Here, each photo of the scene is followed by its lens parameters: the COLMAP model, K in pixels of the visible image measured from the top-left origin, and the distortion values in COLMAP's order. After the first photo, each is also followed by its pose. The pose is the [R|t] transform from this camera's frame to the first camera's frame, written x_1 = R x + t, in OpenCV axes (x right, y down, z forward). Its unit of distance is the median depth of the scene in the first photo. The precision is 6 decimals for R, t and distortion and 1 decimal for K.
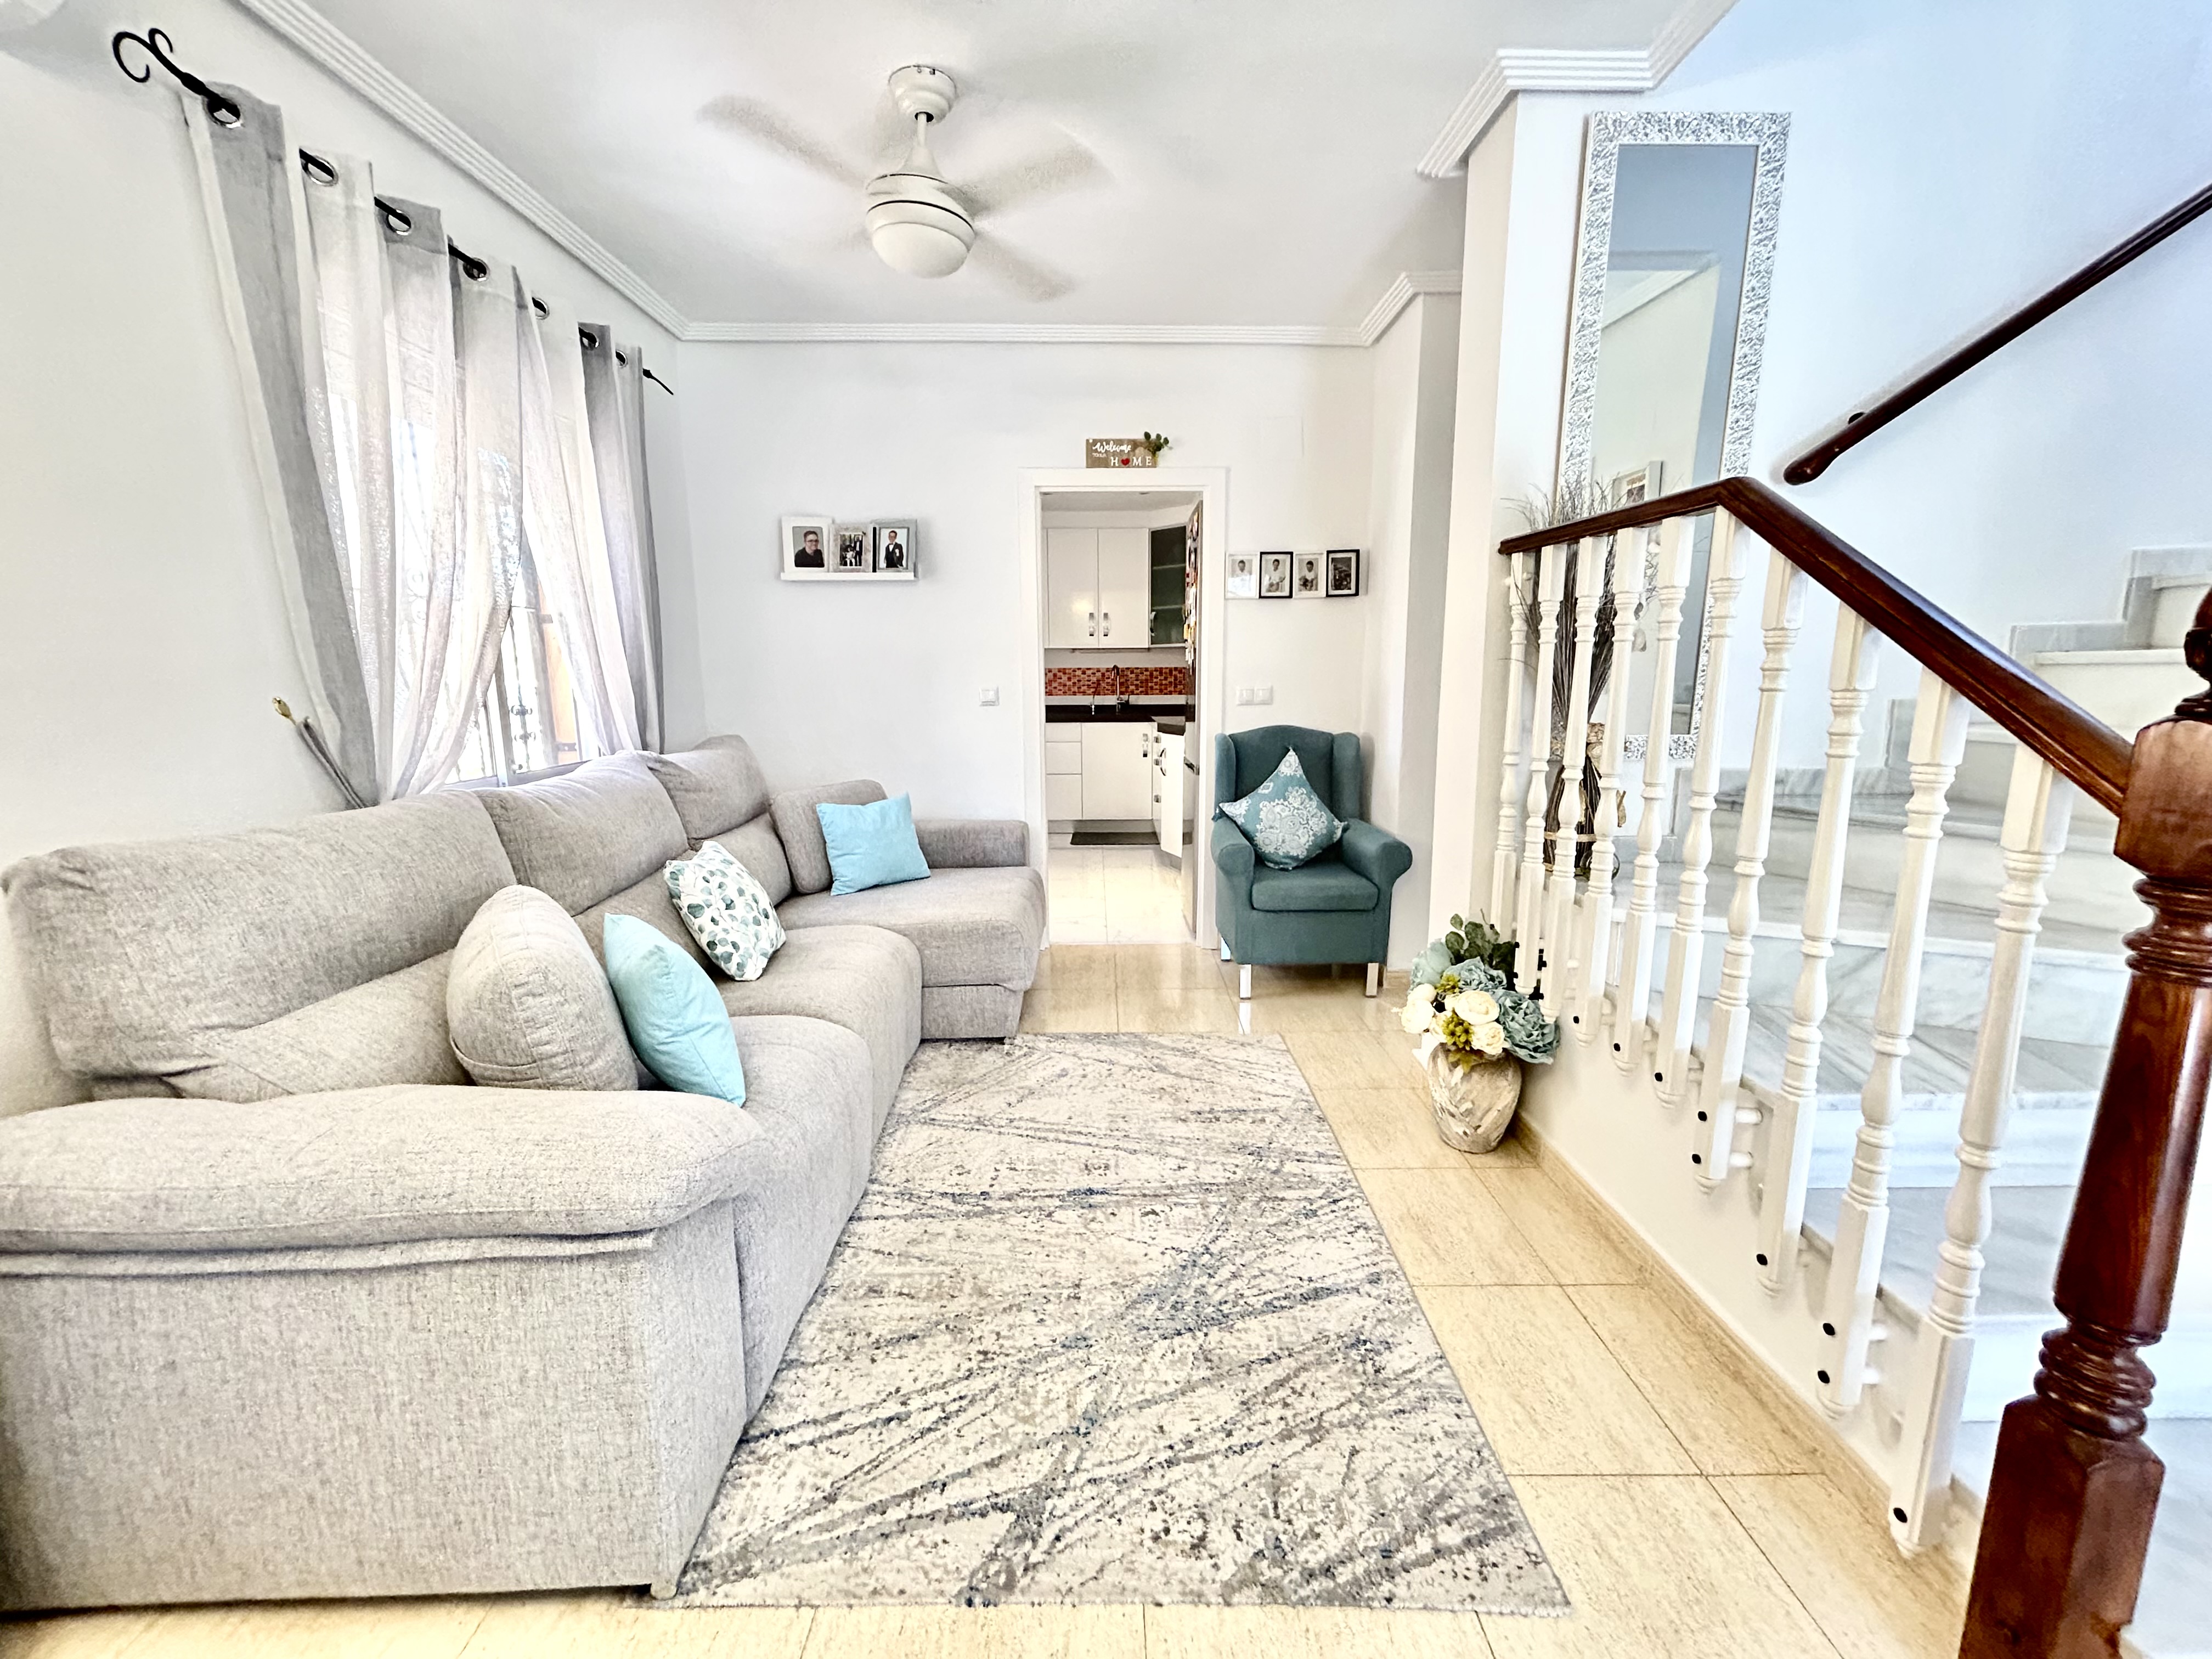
lens RADIAL K [[893.2, 0, 1112.4], [0, 893.2, 818.4], [0, 0, 1]] dist [-0.000222, 0.000747]
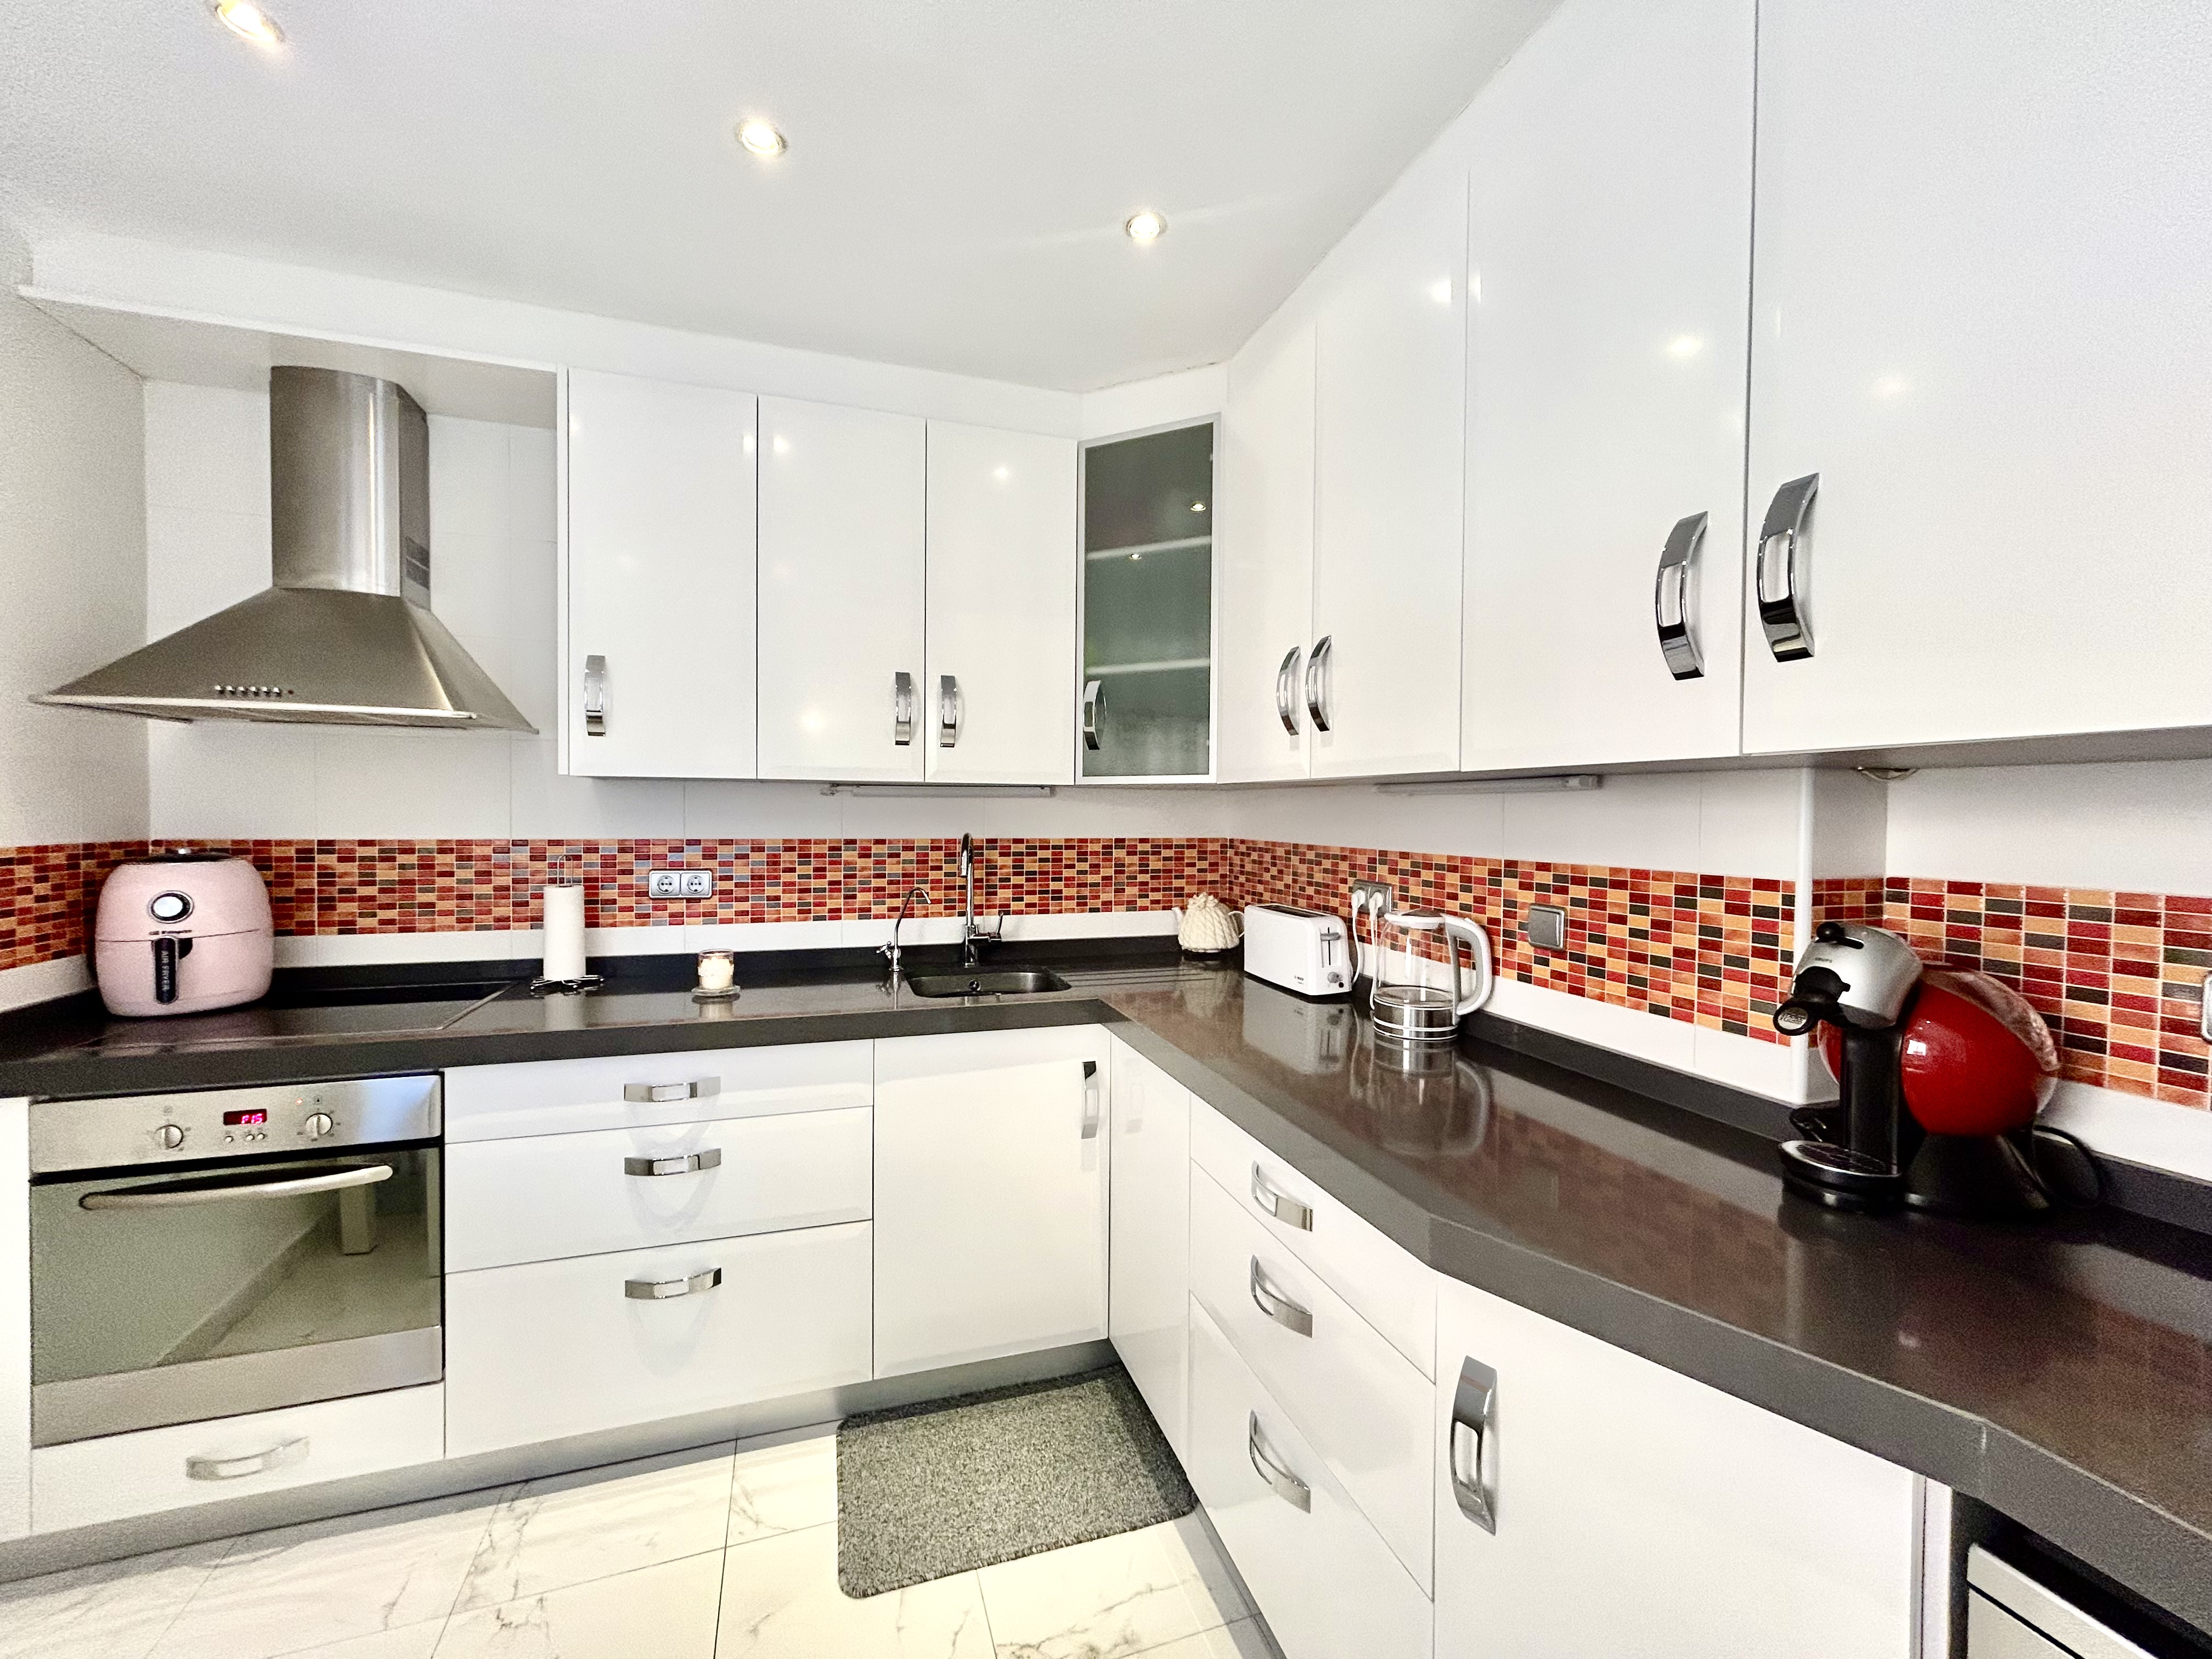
lens RADIAL K [[893.2, 0, 1102.6], [0, 893.2, 827.0], [0, 0, 1]] dist [-0.000222, 0.000747]
pose [[0.952035, 0.002614, 0.305976, -0.050907], [0.043302, 0.988749, -0.143179, -0.122685], [-0.302908, 0.149560, 0.941211, 0.662895]]
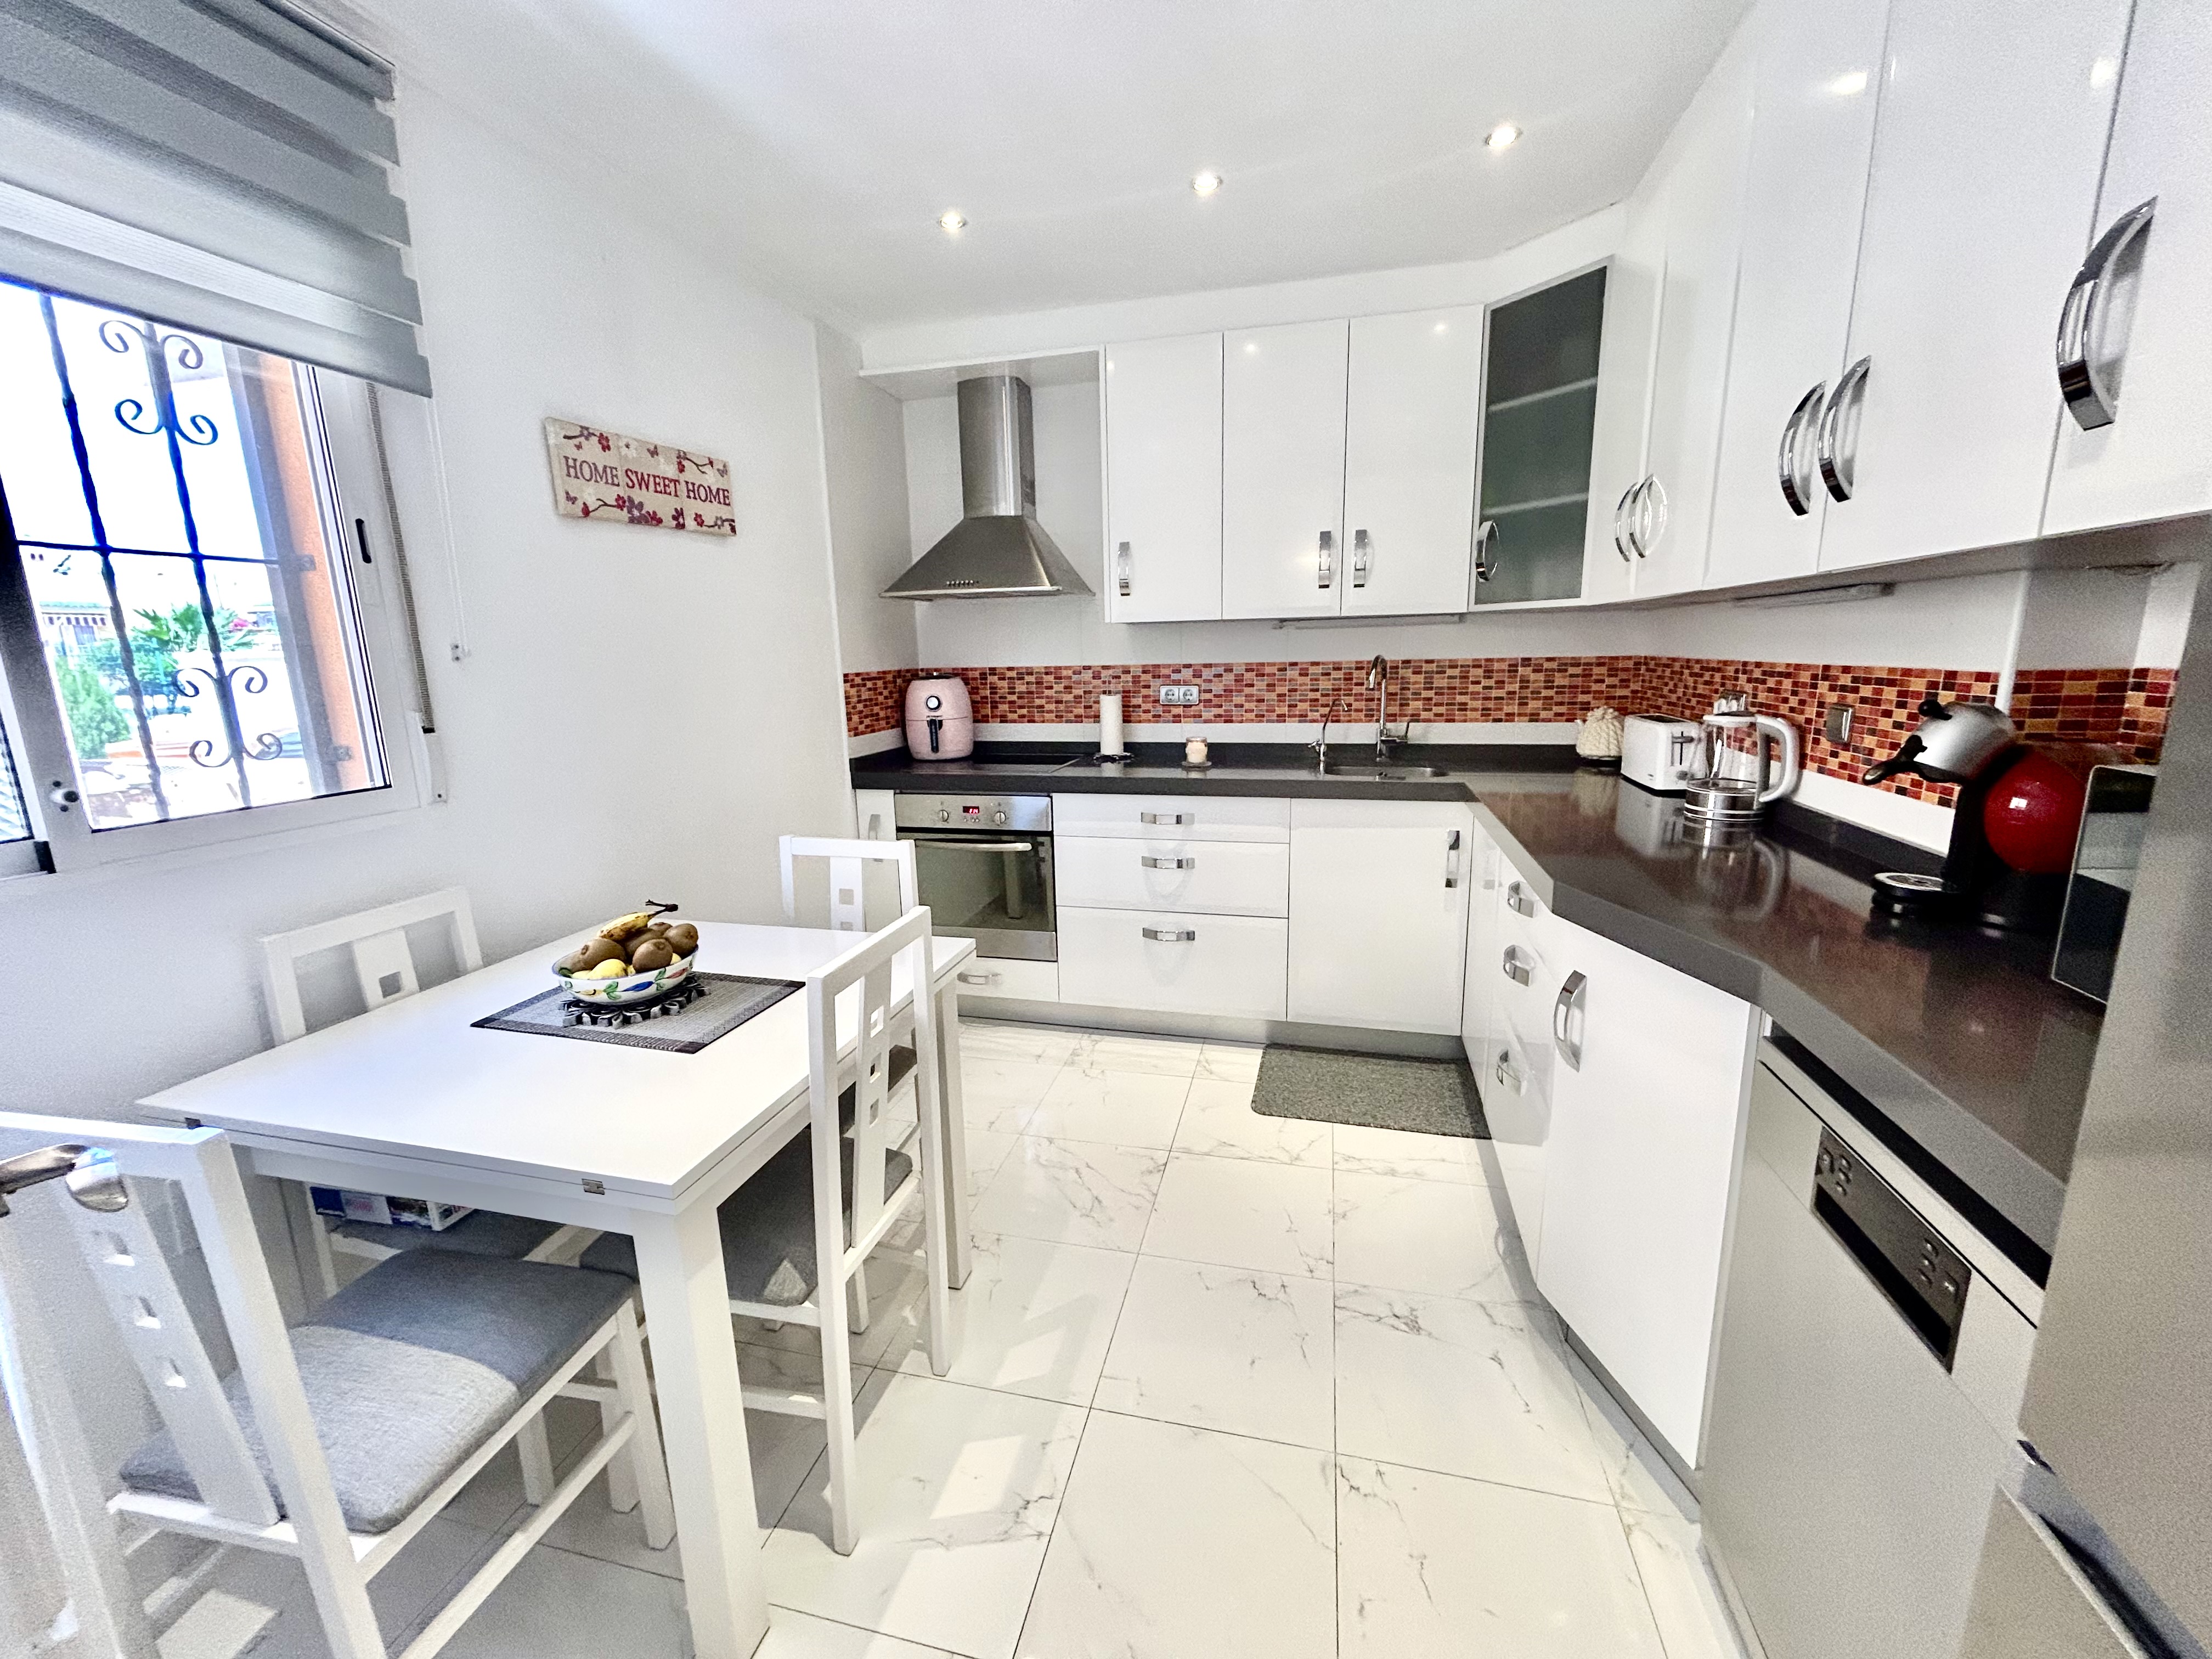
lens RADIAL K [[893.2, 0, 1103.9], [0, 893.2, 827.8], [0, 0, 1]] dist [-0.000222, 0.000747]
pose [[0.966797, 0.029476, -0.253838, -0.013033], [-0.021579, 0.999194, 0.033839, -0.099704], [0.254631, -0.027238, 0.966655, 0.545292]]
